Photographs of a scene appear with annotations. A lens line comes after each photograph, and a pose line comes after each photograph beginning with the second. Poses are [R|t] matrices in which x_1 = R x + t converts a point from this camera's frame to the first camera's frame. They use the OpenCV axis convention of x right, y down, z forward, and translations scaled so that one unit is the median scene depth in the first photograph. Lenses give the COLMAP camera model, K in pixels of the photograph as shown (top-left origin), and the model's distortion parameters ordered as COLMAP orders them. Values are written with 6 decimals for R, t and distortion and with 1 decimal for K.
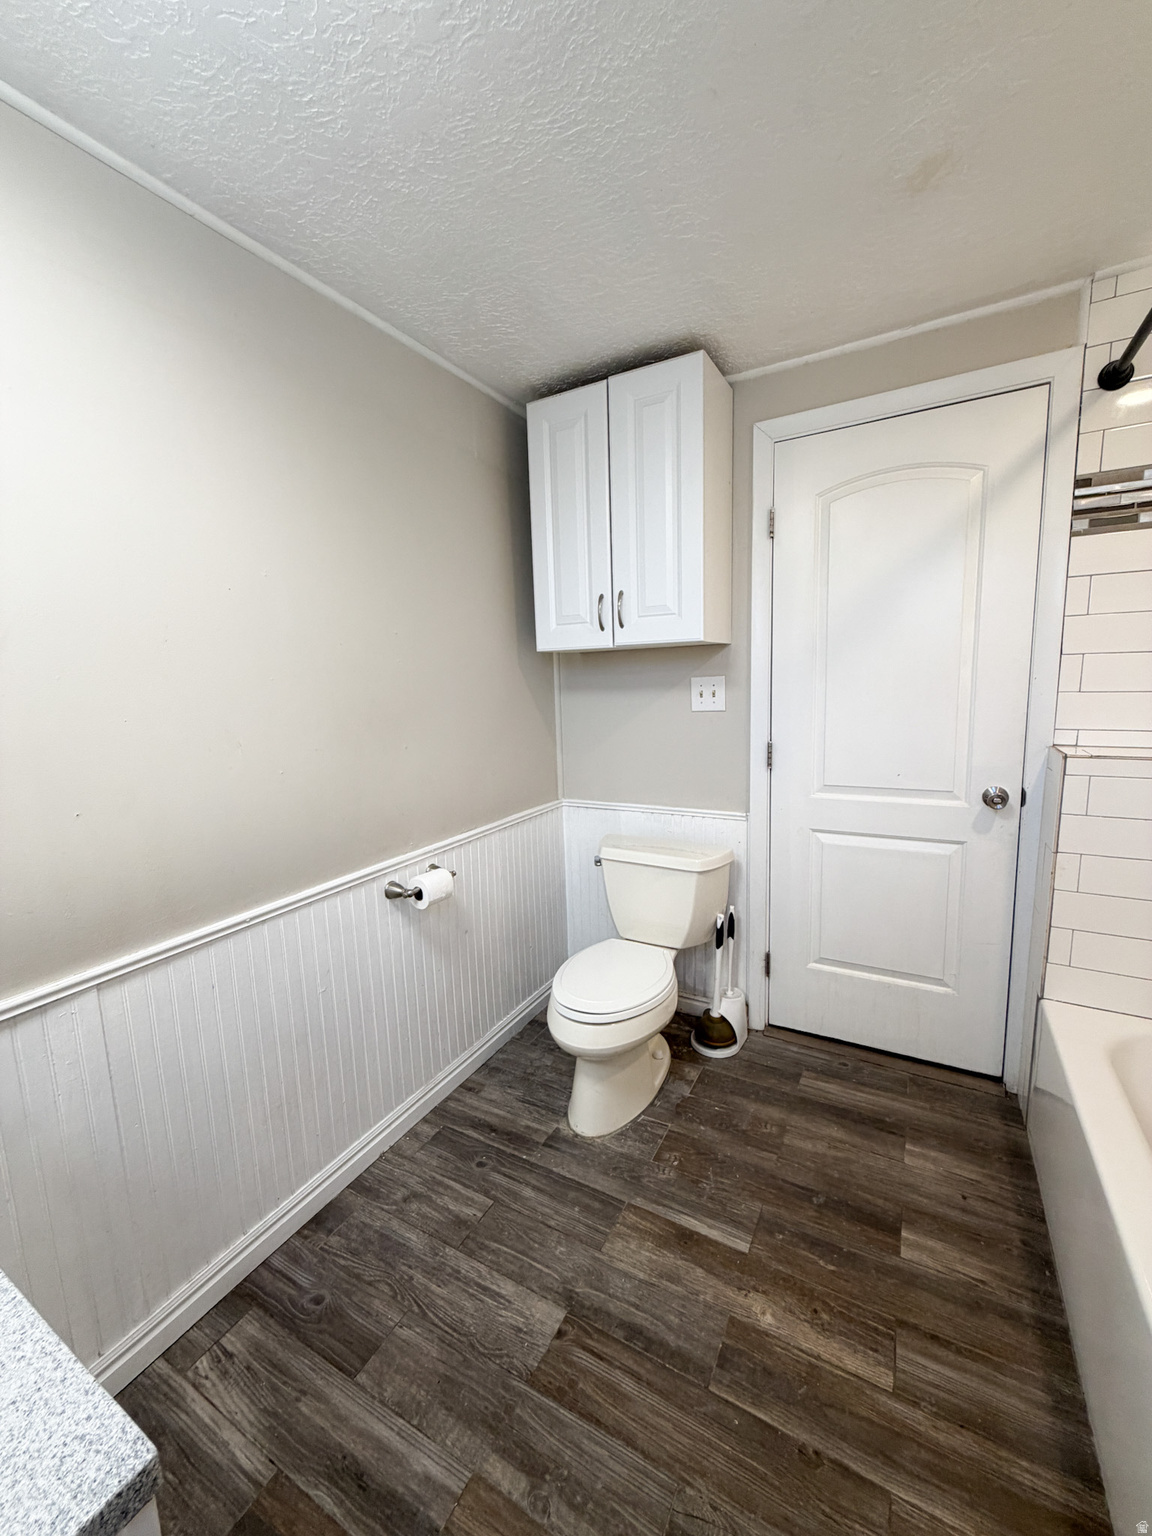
lens RADIAL K [[608.2, 0, 574.2], [0, 608.2, 766.8], [0, 0, 1]] dist [-0.000015, -0.000316]
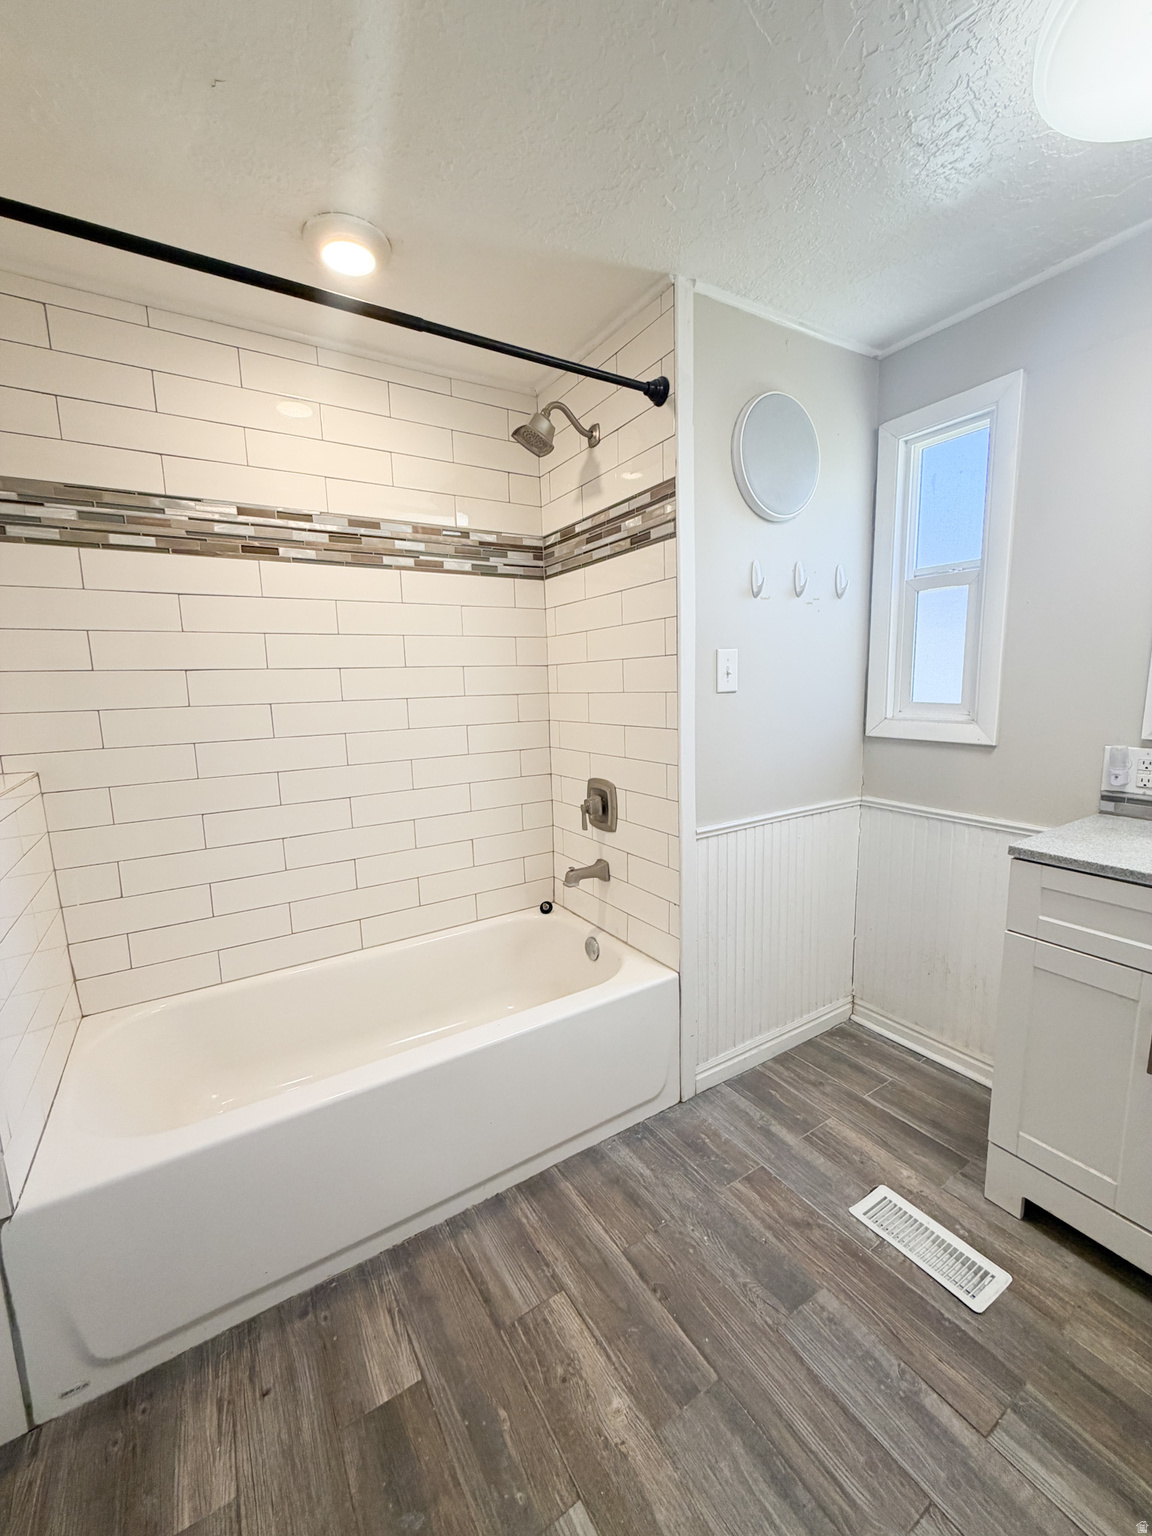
lens RADIAL K [[608.2, 0, 574.2], [0, 608.2, 766.8], [0, 0, 1]] dist [-0.000015, -0.000316]
pose [[-0.878081, -0.010462, 0.478398, -0.032916], [0.125450, 0.959759, 0.251248, -0.194653], [-0.461776, 0.280631, -0.841433, 1.586610]]
